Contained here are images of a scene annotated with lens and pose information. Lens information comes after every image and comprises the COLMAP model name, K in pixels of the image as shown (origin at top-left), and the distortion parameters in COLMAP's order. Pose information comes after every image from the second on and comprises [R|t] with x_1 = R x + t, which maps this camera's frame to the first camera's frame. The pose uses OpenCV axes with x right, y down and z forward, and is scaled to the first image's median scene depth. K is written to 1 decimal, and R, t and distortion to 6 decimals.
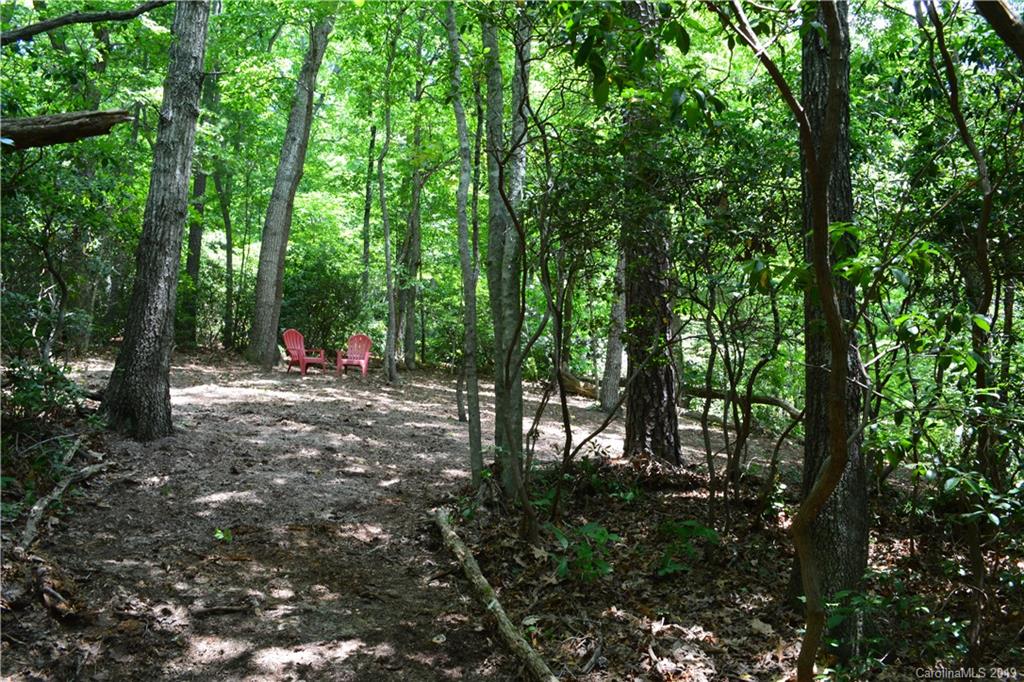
lens RADIAL K [[786.7, 0, 510.2], [0, 786.7, 341.3], [0, 0, 1]] dist [-0.088610, -0.000171]
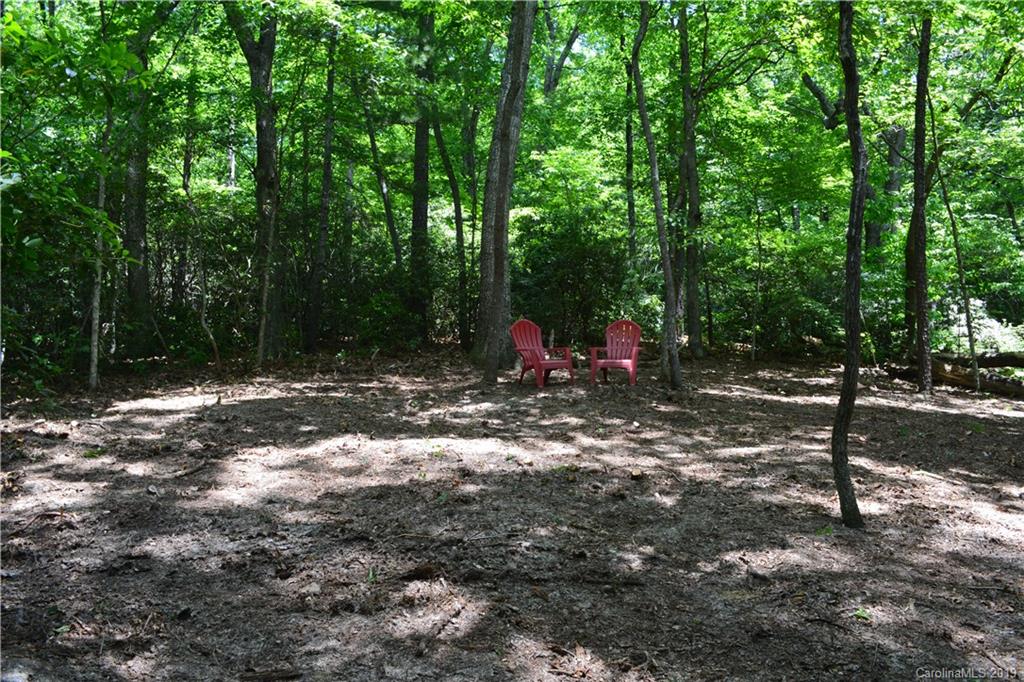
lens RADIAL K [[786.7, 0, 509.2], [0, 786.7, 340.4], [0, 0, 1]] dist [-0.088610, -0.000171]
pose [[0.937736, -0.052969, -0.343287, -0.034410], [0.064524, 0.997667, 0.022315, -0.007970], [0.341304, -0.043076, 0.938965, 0.216309]]
